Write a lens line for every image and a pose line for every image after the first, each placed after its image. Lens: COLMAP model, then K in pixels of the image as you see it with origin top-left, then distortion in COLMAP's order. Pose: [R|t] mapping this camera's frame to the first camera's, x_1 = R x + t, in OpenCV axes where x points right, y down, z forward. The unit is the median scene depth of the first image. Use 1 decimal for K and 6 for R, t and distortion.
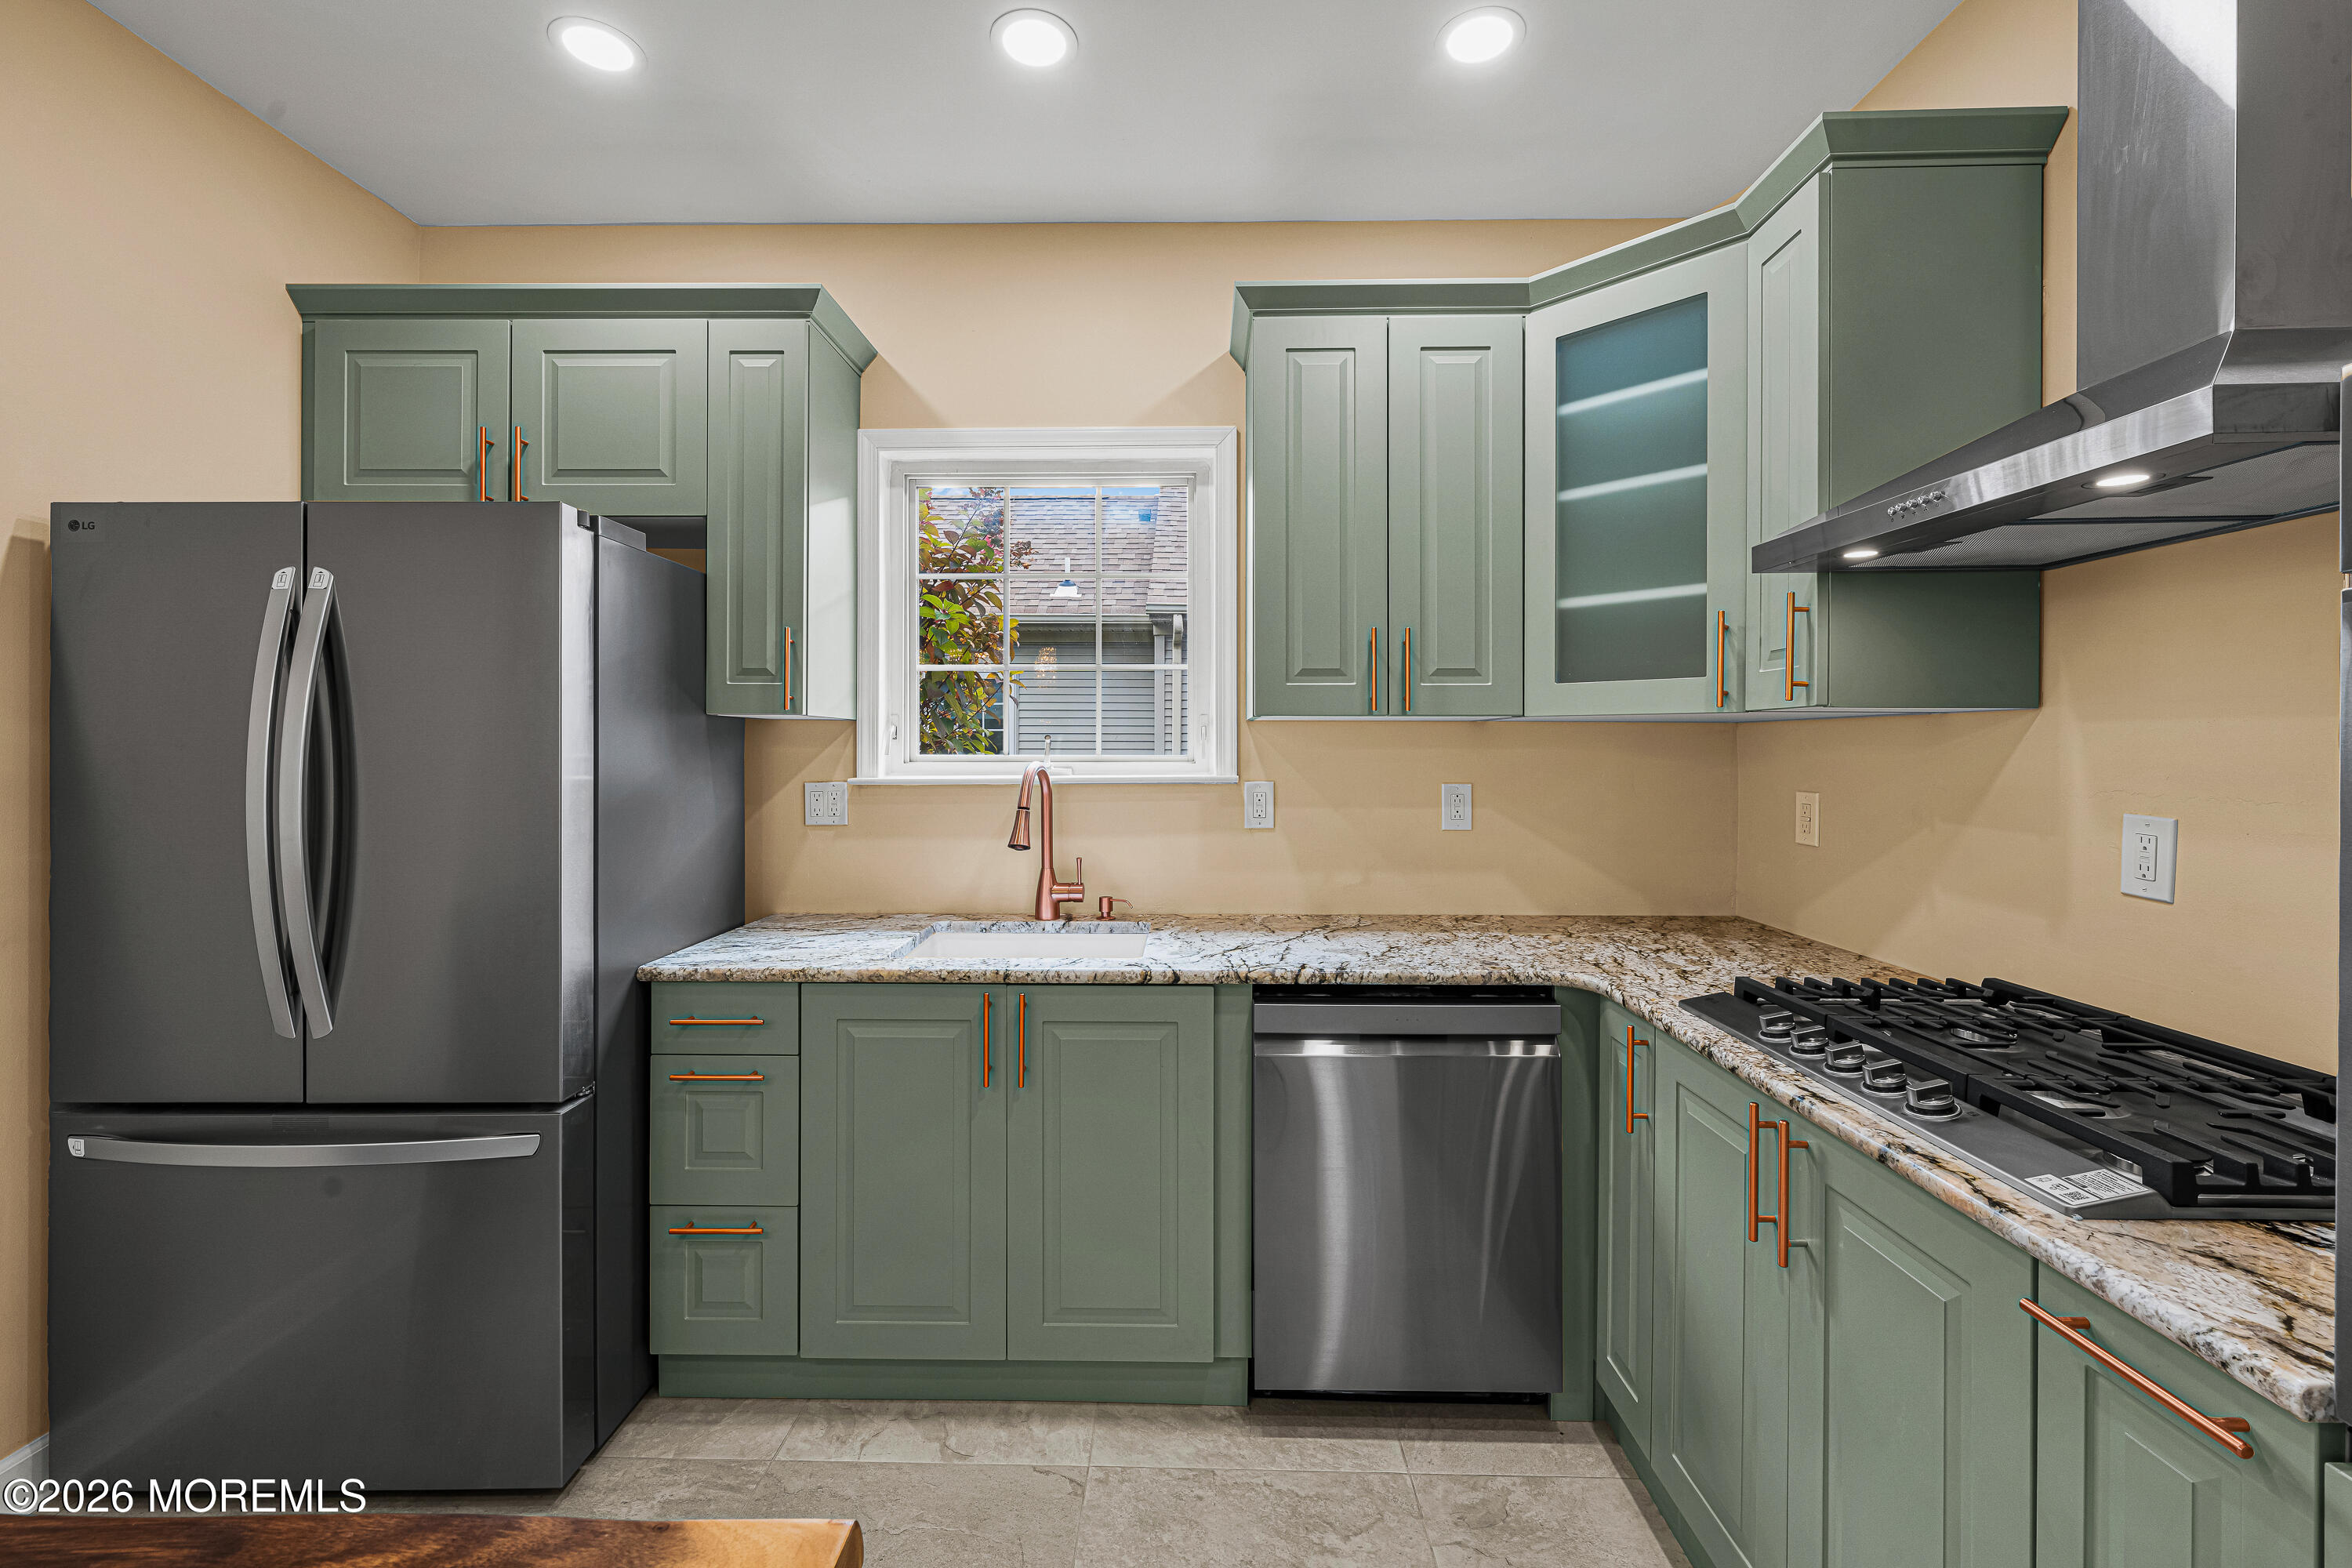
lens RADIAL K [[975.7, 0, 1177.4], [0, 975.7, 746.1], [0, 0, 1]] dist [-0.000773, 0.000025]
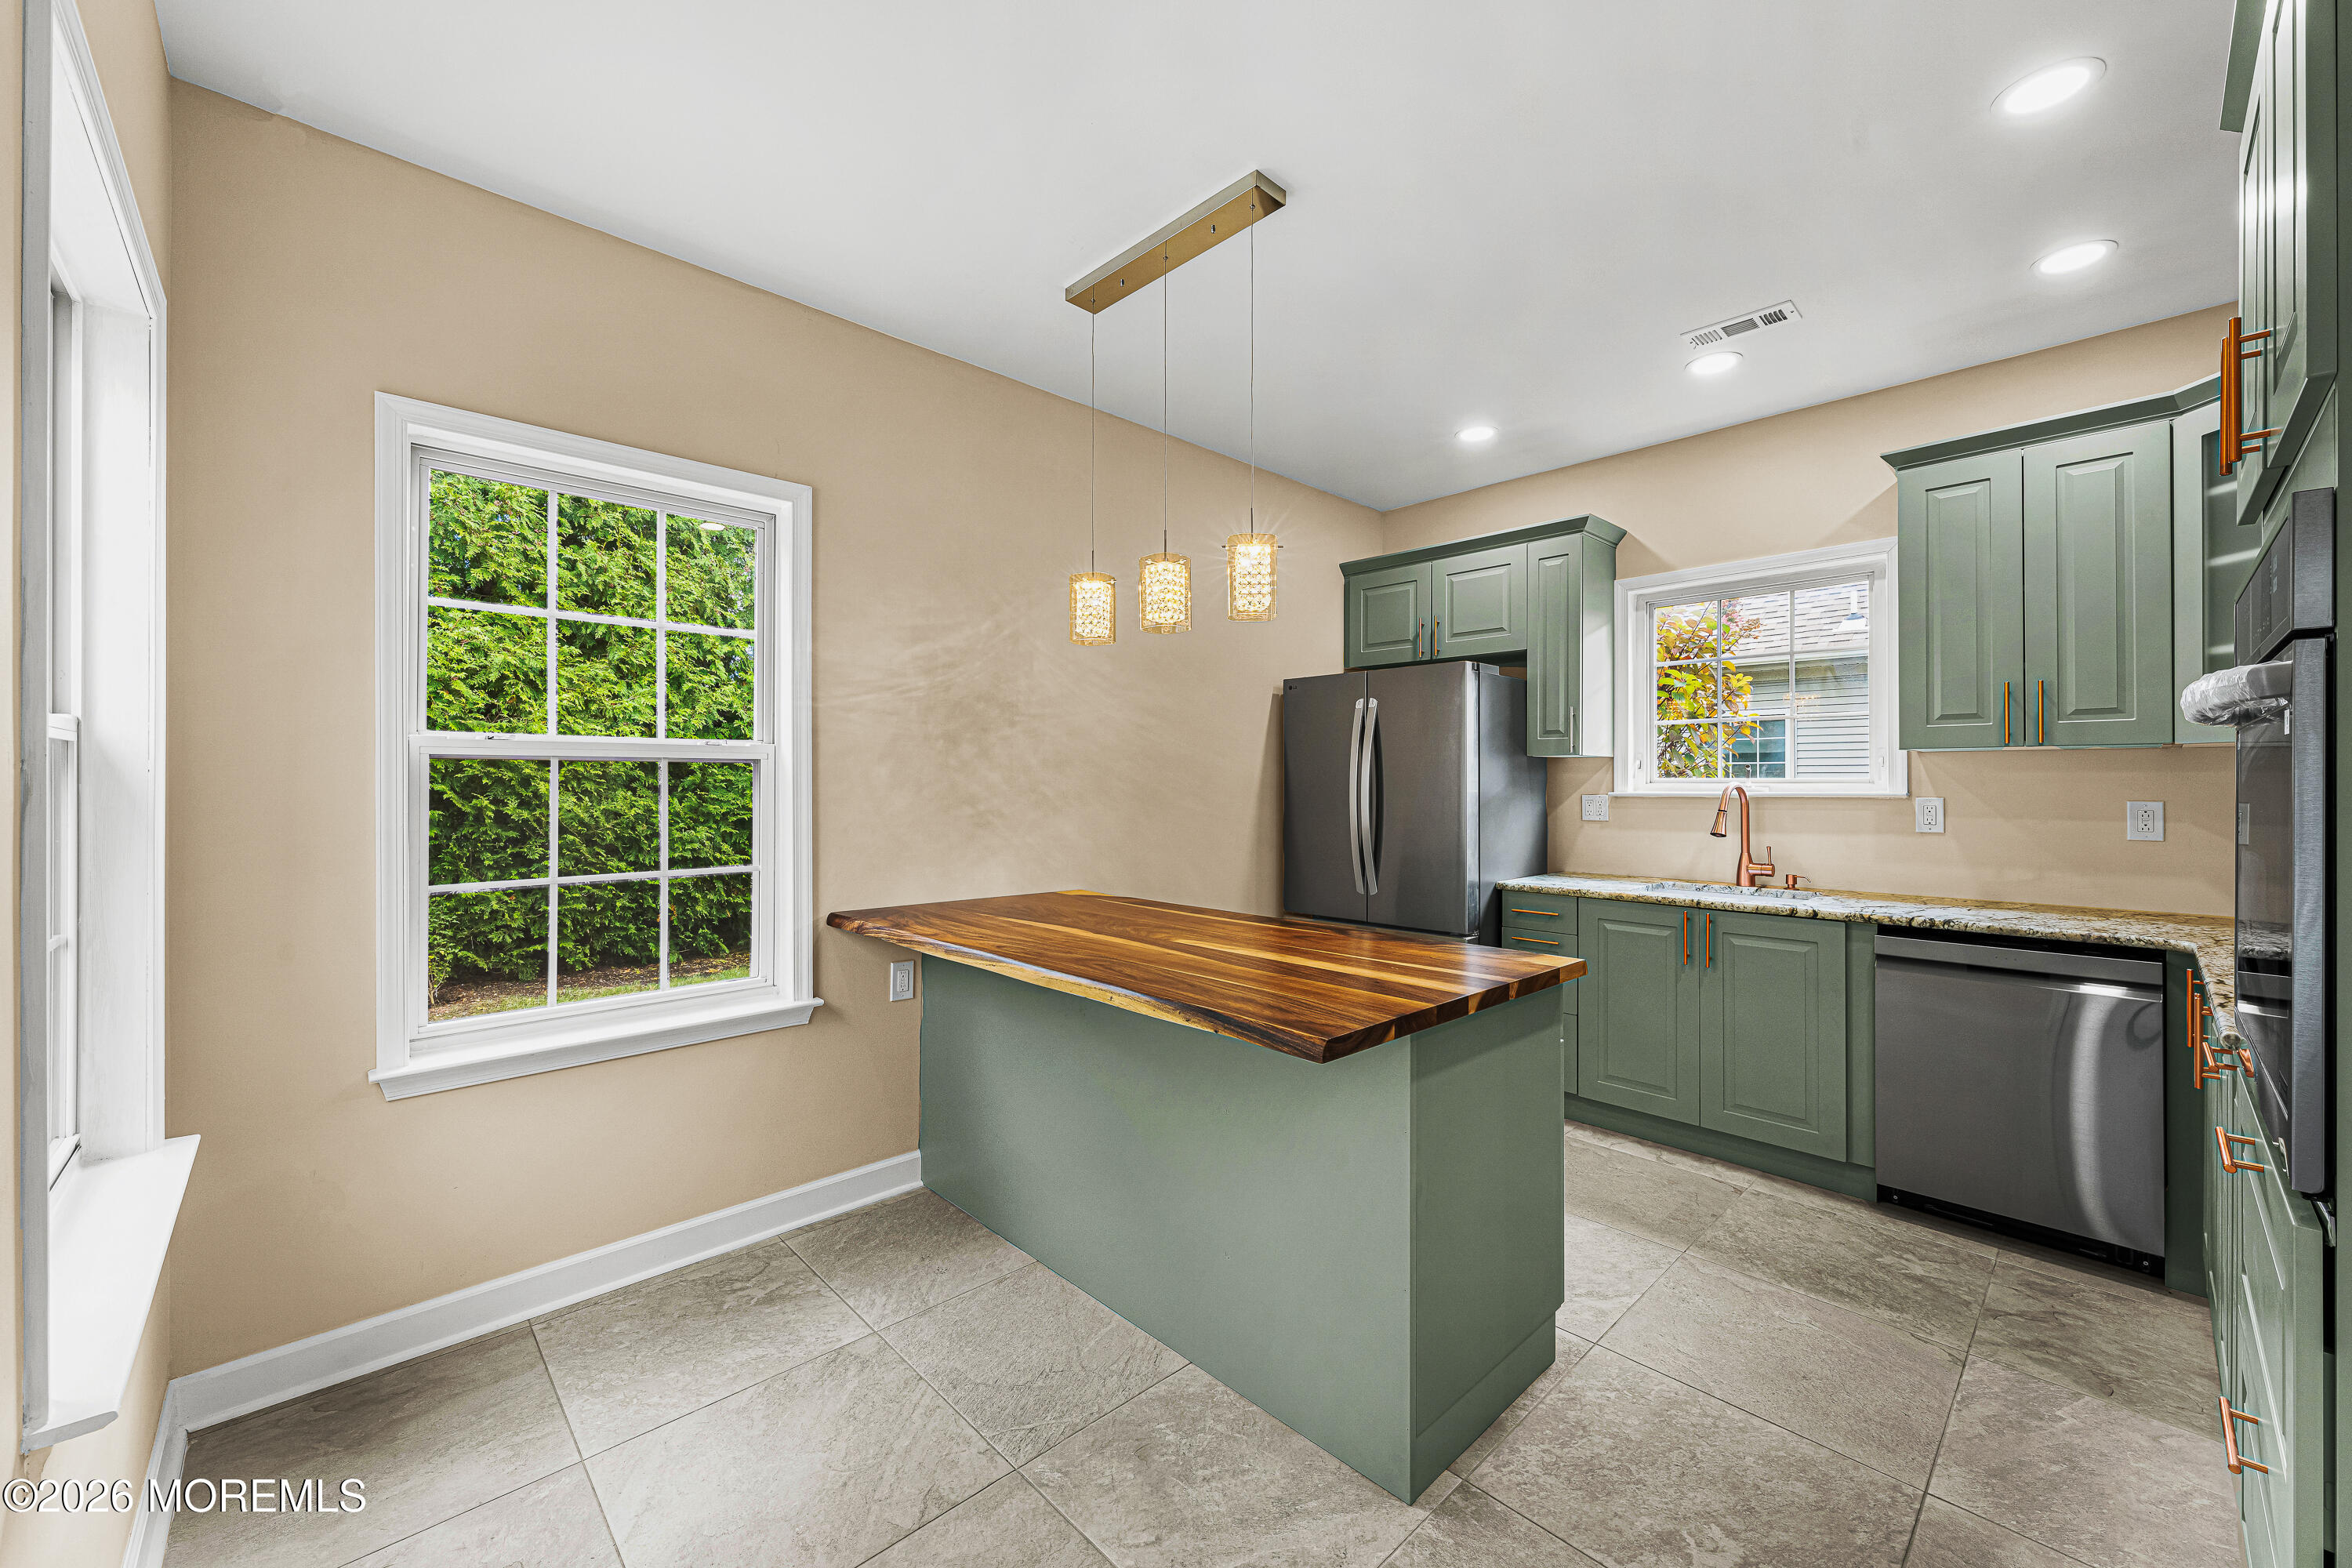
lens RADIAL K [[911.3, 0, 1173.8], [0, 911.3, 777.1], [0, 0, 1]] dist [-0.001879, -0.000125]
pose [[0.699938, -0.003606, -0.714195, 0.328270], [0.000163, 0.999988, -0.004888, 0.018899], [0.714204, 0.003305, 0.699930, -0.798932]]
